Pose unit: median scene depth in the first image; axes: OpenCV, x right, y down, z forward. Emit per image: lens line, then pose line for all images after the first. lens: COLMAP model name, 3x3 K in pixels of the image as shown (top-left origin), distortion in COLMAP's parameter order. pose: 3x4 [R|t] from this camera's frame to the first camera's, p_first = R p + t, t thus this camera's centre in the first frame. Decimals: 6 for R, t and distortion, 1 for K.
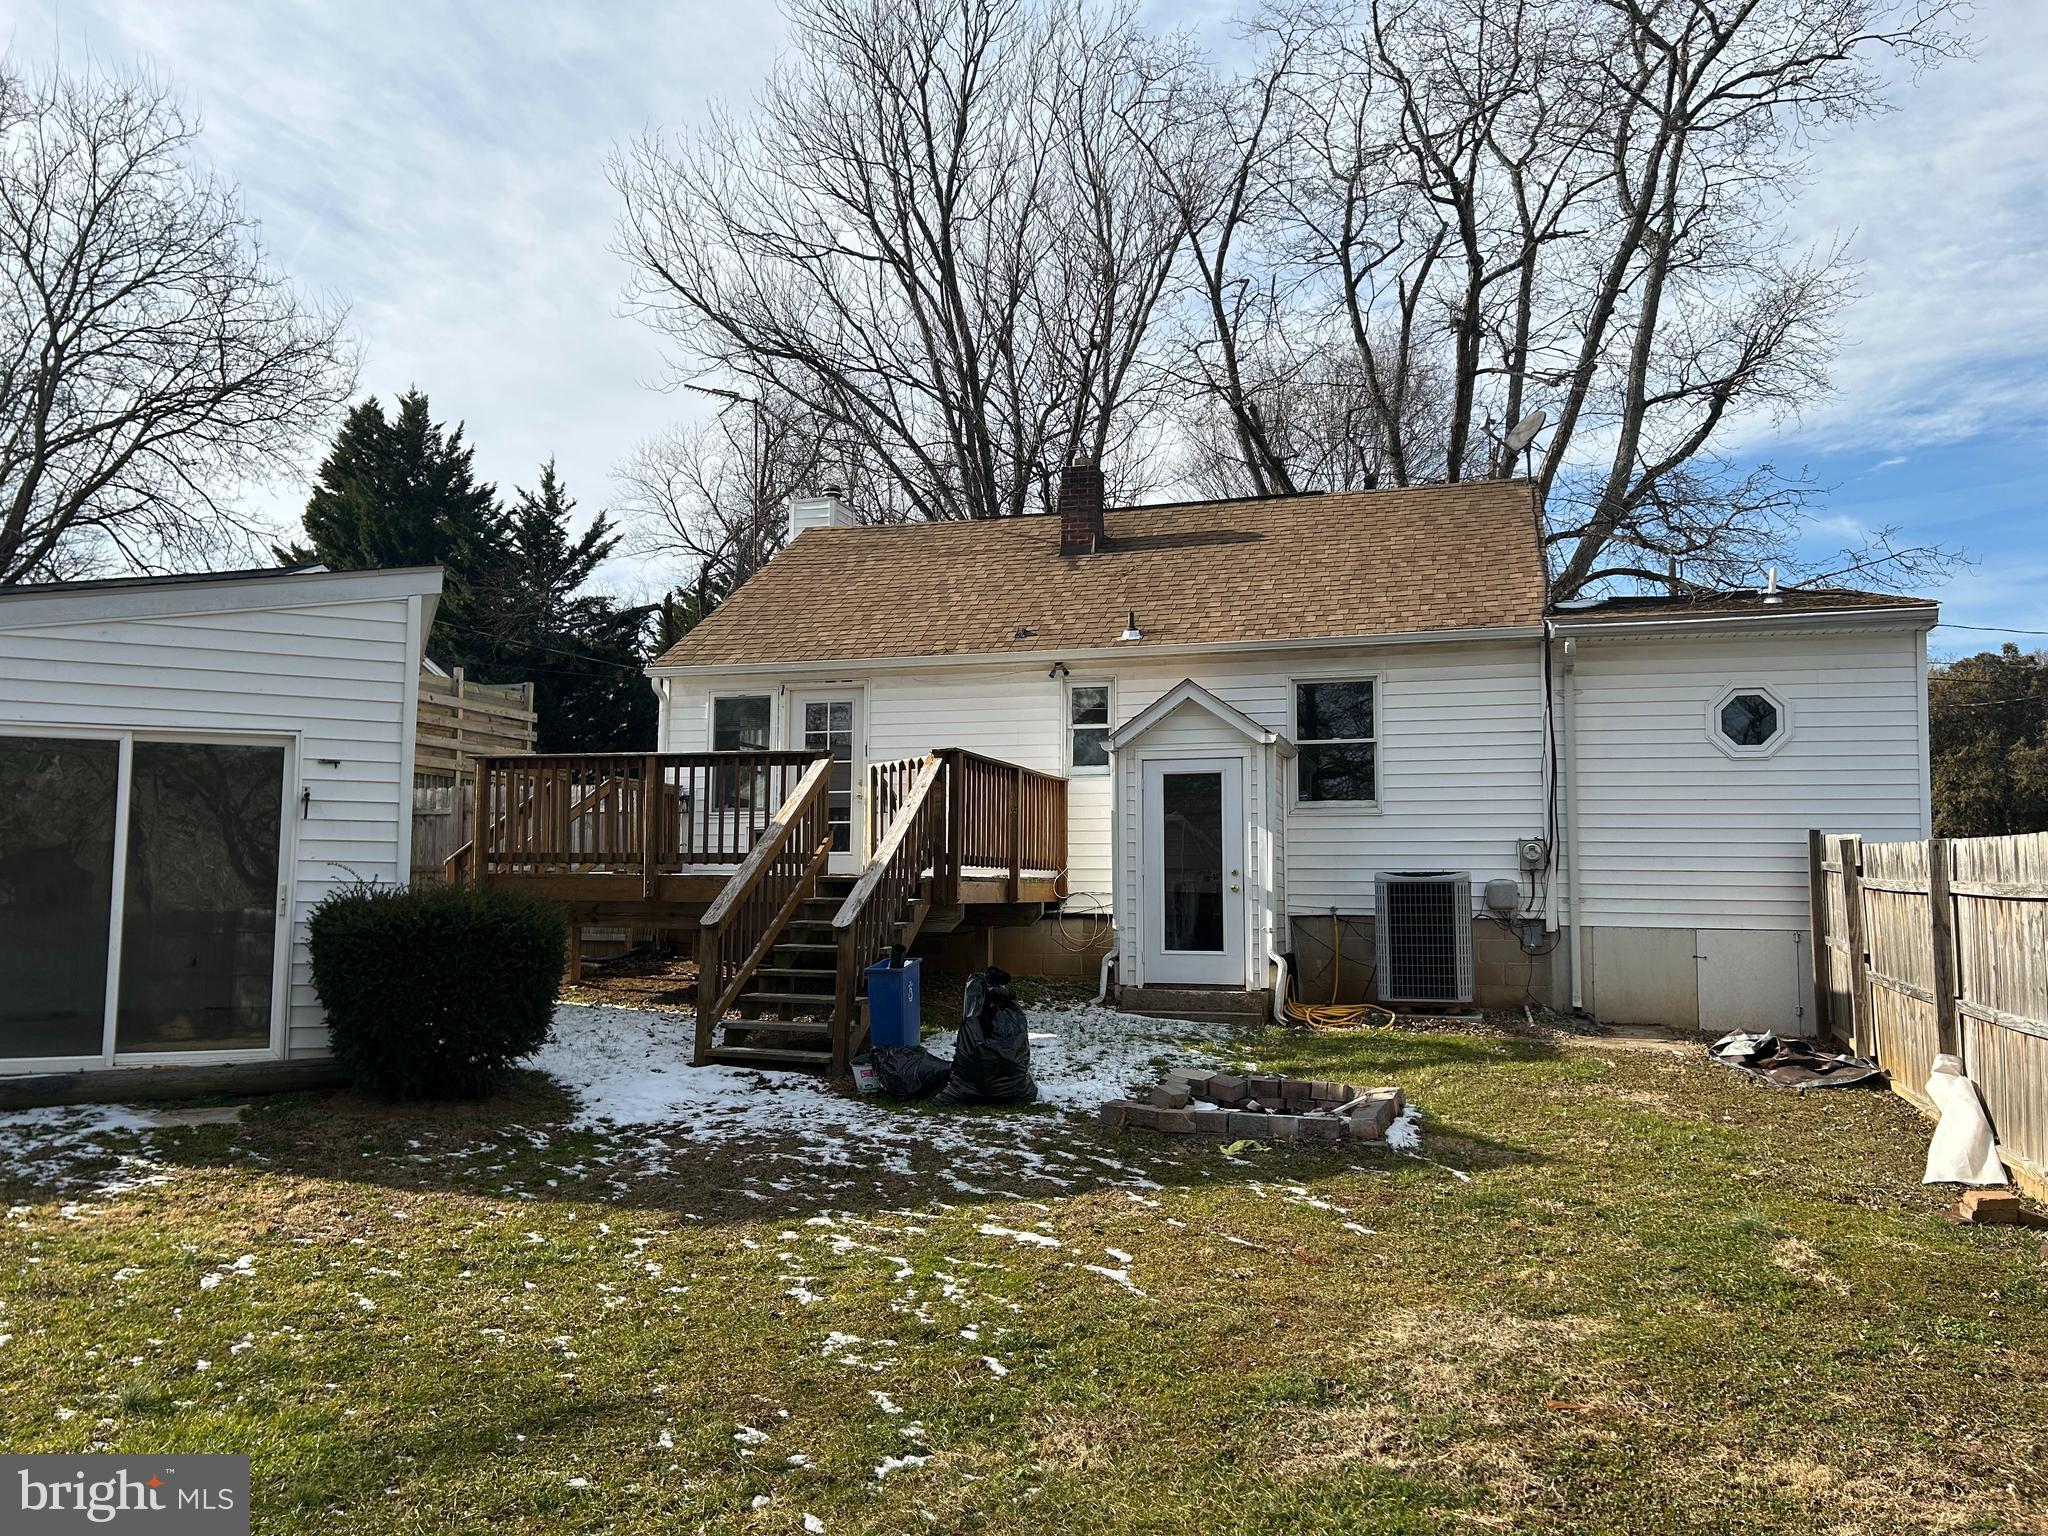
lens RADIAL K [[1537.4, 0, 1025.7], [0, 1537.4, 808.8], [0, 0, 1]] dist [0.077779, -0.108937]
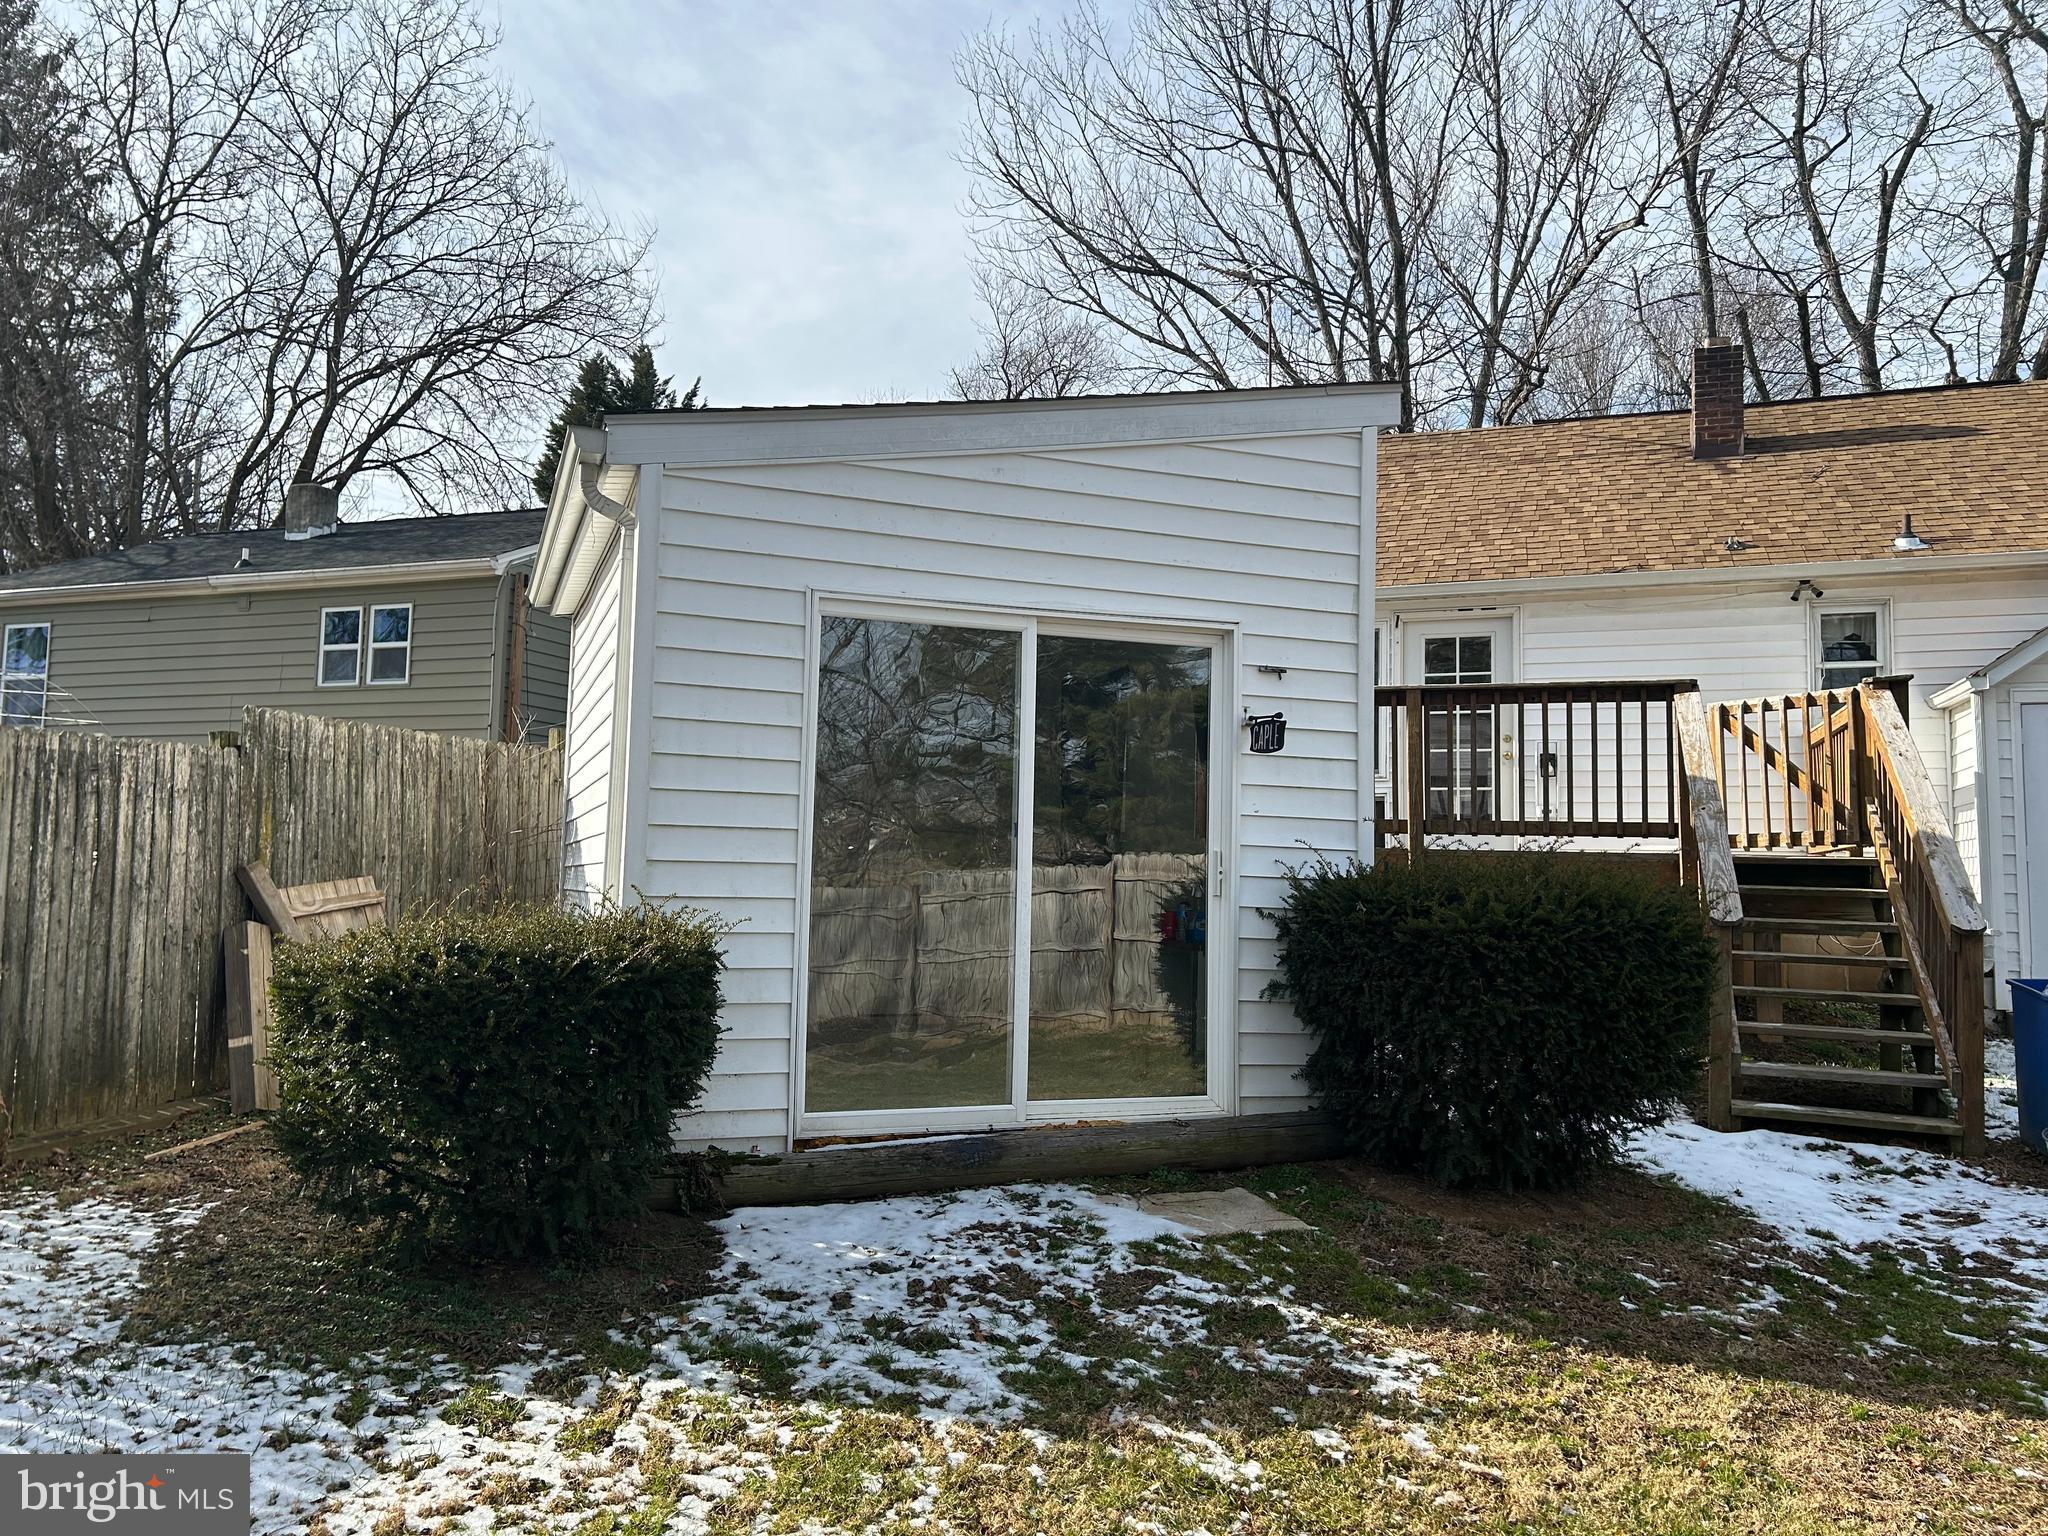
lens RADIAL K [[1537.4, 0, 1025.7], [0, 1537.4, 808.8], [0, 0, 1]] dist [0.077779, -0.108937]
pose [[0.997448, 0.012466, -0.070298, -0.160161], [-0.011760, 0.999876, 0.010450, 0.007602], [0.070420, -0.009597, 0.997471, 0.103210]]
